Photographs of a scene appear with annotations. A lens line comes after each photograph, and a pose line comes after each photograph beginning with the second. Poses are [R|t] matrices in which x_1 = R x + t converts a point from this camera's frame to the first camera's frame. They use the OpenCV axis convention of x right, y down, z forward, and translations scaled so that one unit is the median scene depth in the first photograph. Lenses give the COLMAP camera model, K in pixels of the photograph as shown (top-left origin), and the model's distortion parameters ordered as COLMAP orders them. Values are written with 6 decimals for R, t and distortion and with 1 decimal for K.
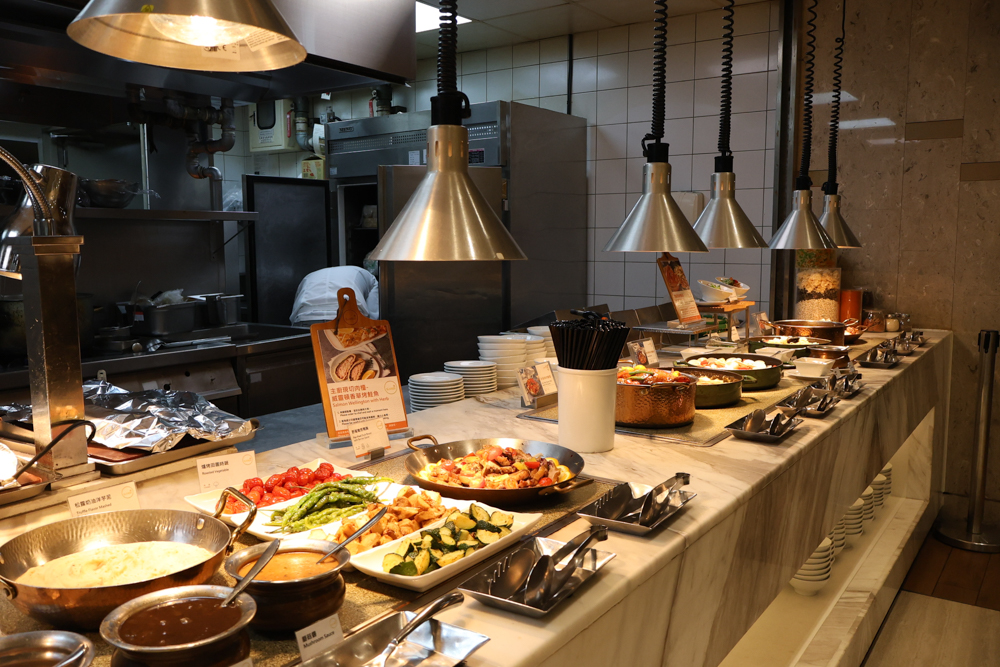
lens RADIAL K [[852.3, 0, 500.0], [0, 852.3, 333.5], [0, 0, 1]] dist [0.000953, 0.000889]
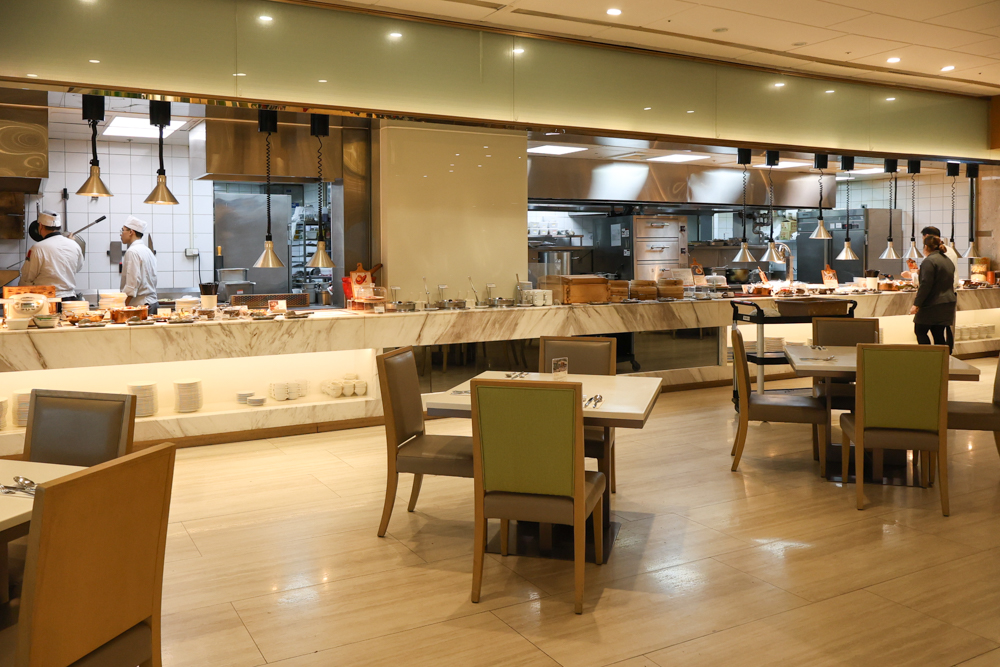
lens RADIAL K [[841.5, 0, 497.8], [0, 841.5, 275.7], [0, 0, 1]] dist [0.003927, 0.001109]
pose [[0.900606, 0.035979, -0.433145, 0.220752], [-0.060486, 0.997245, -0.042929, 0.326836], [0.430408, 0.064861, 0.900301, -4.056911]]
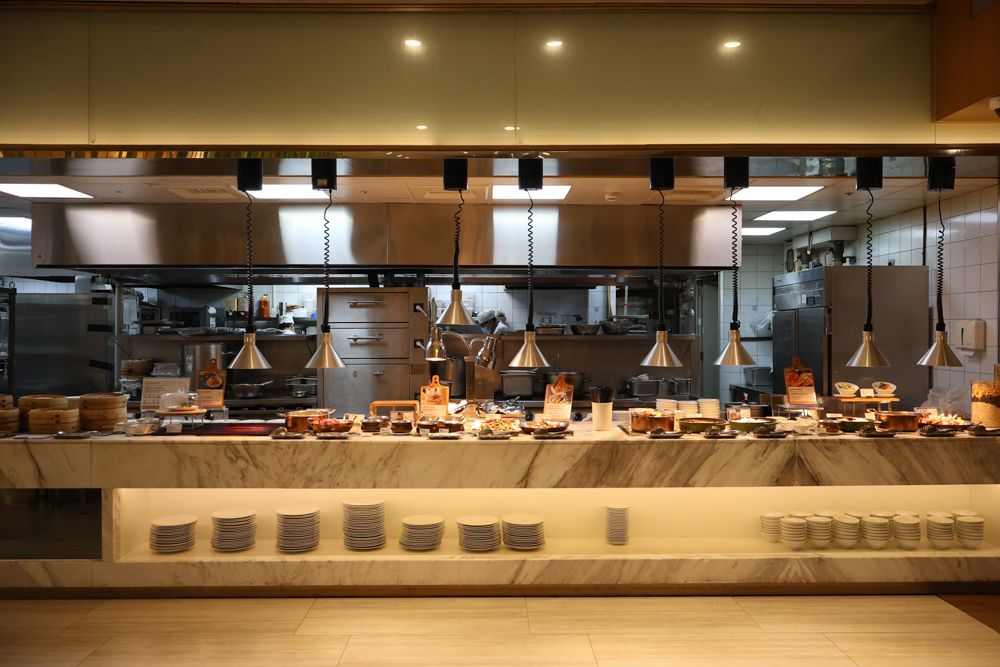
lens RADIAL K [[1131.7, 0, 544.0], [0, 1131.7, 335.8], [0, 0, 1]] dist [0.013071, 0.010167]
pose [[0.583078, 0.015916, -0.812260, 2.330549], [-0.087414, 0.995233, -0.043248, -0.006105], [0.807700, 0.096220, 0.581690, -1.075035]]
